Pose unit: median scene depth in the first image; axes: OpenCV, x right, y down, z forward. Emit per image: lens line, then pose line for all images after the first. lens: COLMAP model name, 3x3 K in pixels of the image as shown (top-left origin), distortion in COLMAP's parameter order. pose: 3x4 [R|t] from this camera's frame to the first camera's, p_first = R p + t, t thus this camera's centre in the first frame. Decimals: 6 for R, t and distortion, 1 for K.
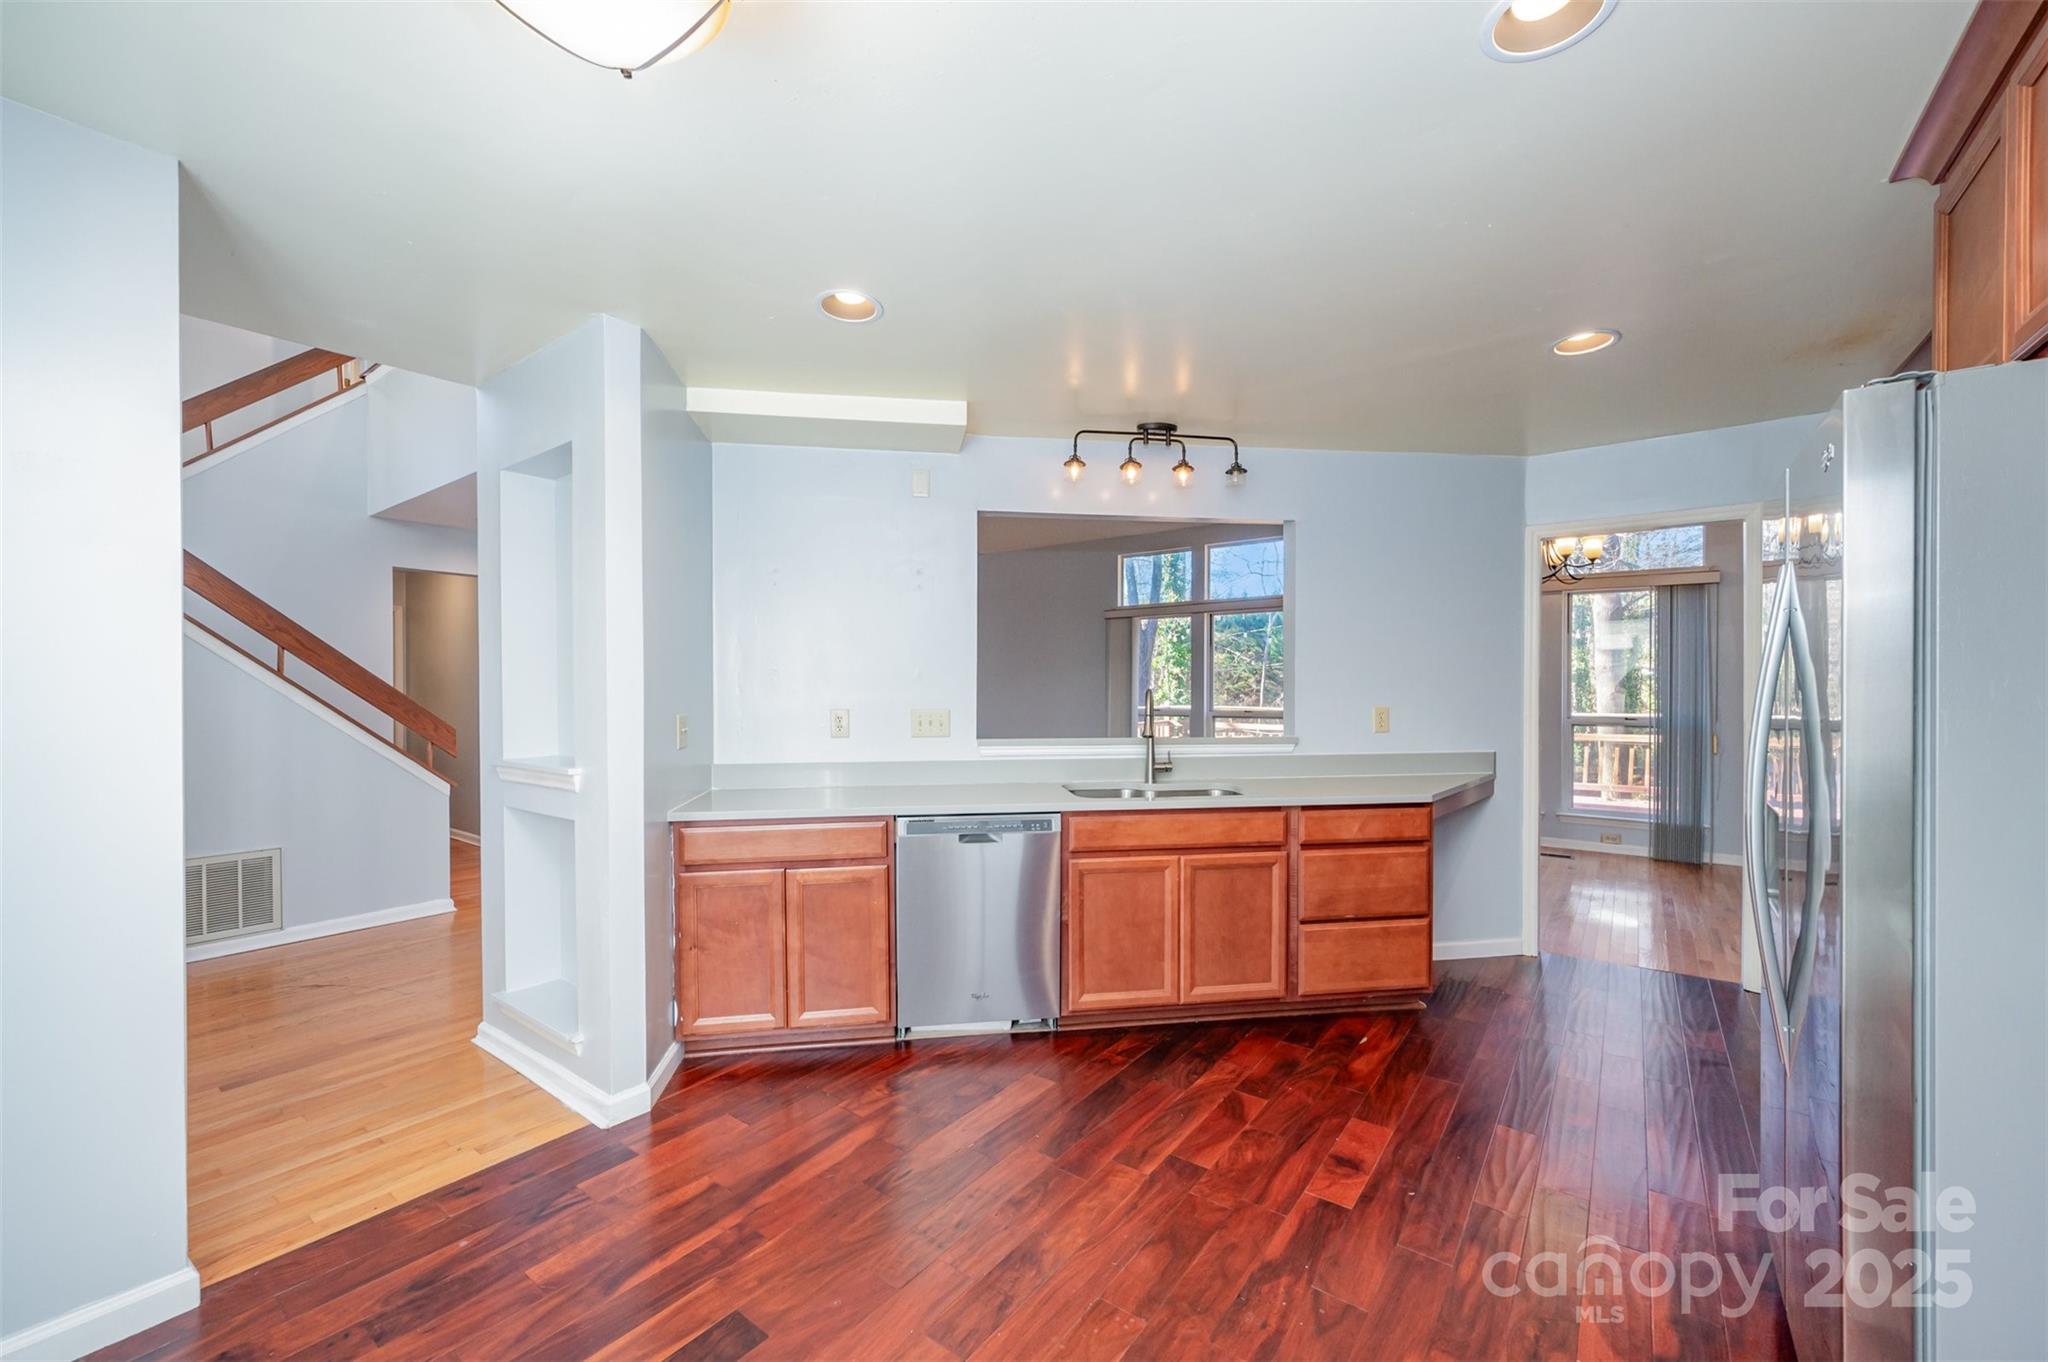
lens RADIAL K [[807.9, 0, 1024.8], [0, 807.9, 687.7], [0, 0, 1]] dist [0.000717, 0.000163]
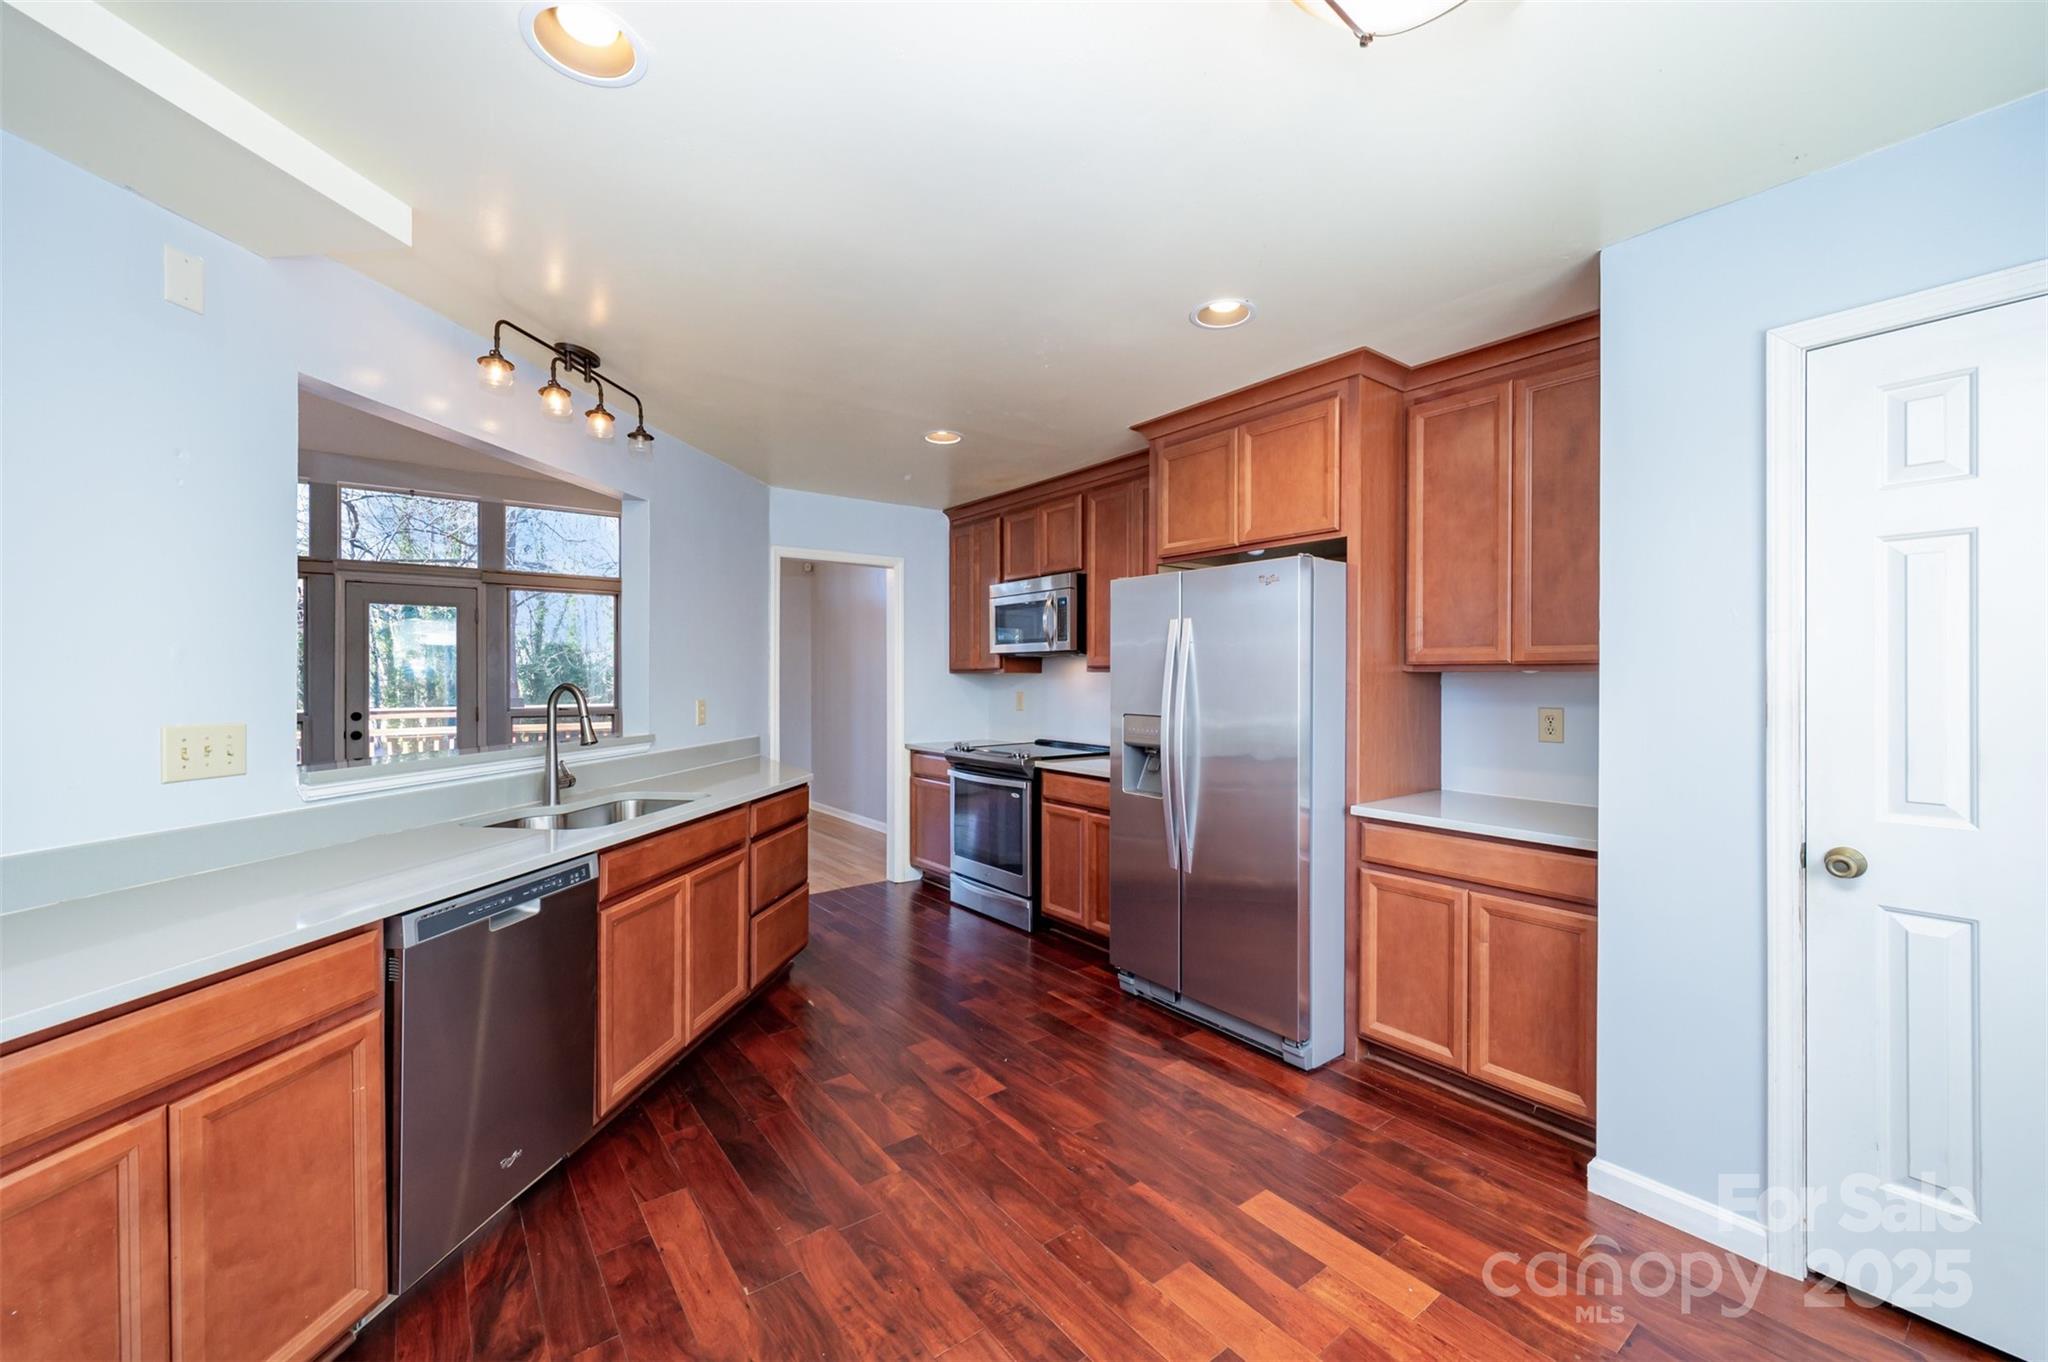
lens RADIAL K [[807.9, 0, 1020.4], [0, 807.9, 678.1], [0, 0, 1]] dist [0.000717, 0.000163]
pose [[0.273693, 0.001644, 0.961816, -0.489184], [-0.001510, 0.999998, -0.001280, -0.003487], [-0.961816, -0.001102, 0.273695, 0.371171]]
